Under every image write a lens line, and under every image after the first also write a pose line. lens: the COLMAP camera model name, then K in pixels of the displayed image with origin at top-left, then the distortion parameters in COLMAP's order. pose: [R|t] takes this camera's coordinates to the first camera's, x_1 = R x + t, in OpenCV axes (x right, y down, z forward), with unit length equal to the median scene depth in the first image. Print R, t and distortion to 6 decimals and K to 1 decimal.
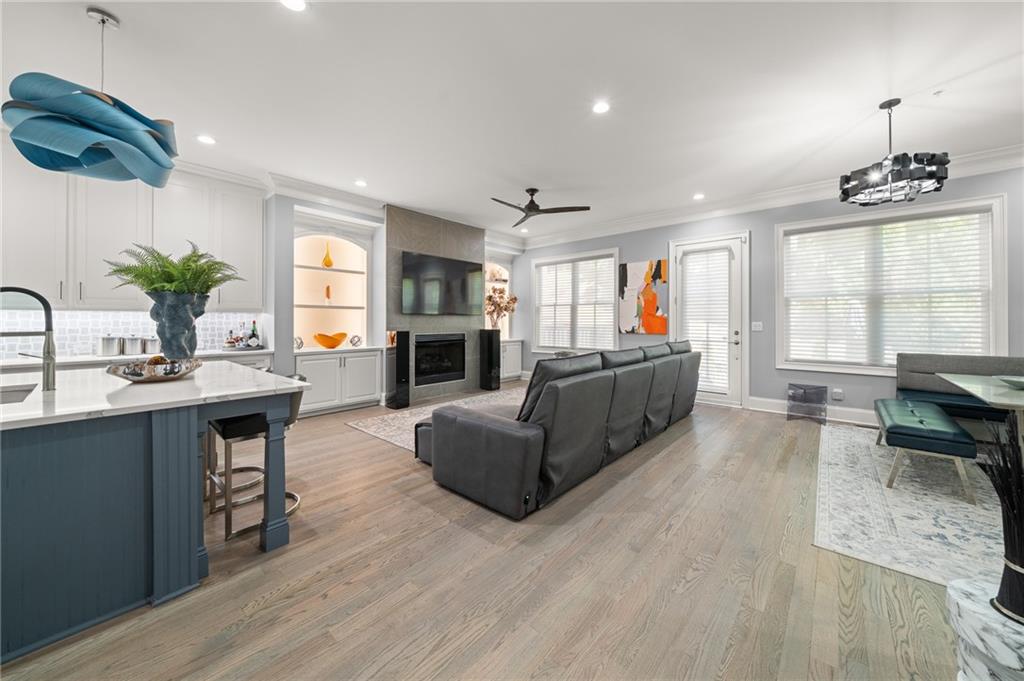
lens RADIAL K [[366.5, 0, 519.9], [0, 366.5, 322.5], [0, 0, 1]] dist [-0.005325, -0.000116]
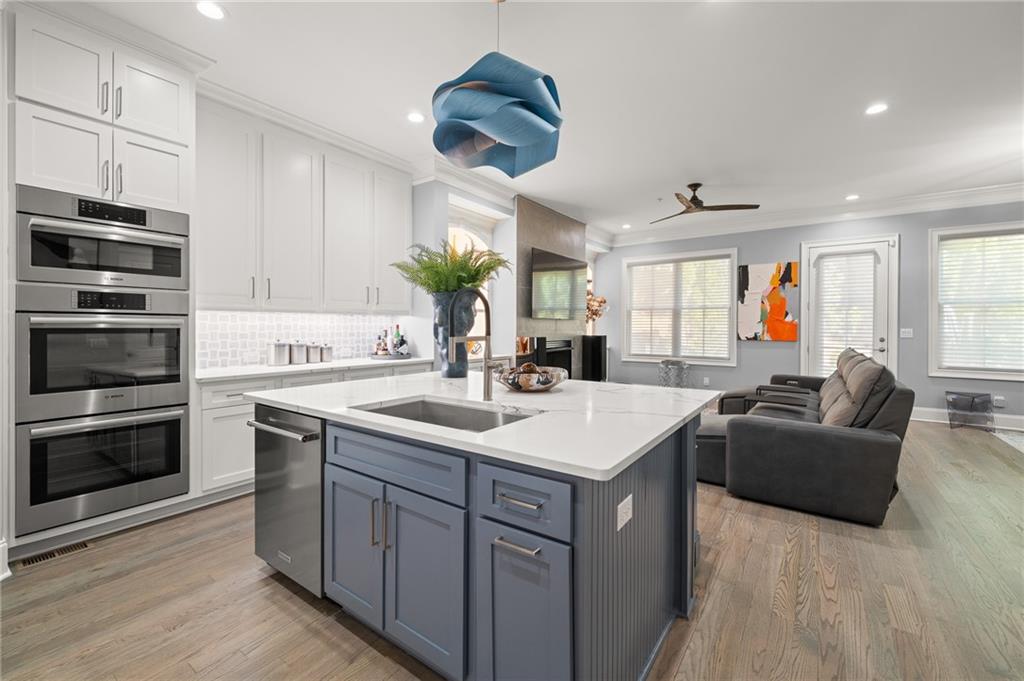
lens RADIAL K [[422.3, 0, 511.6], [0, 422.3, 332.0], [0, 0, 1]] dist [-0.004484, -0.000070]
pose [[0.996435, 0.003632, 0.084280, -0.474556], [-0.004419, 0.999948, 0.009157, 0.001561], [-0.084242, -0.009497, 0.996400, -0.022766]]
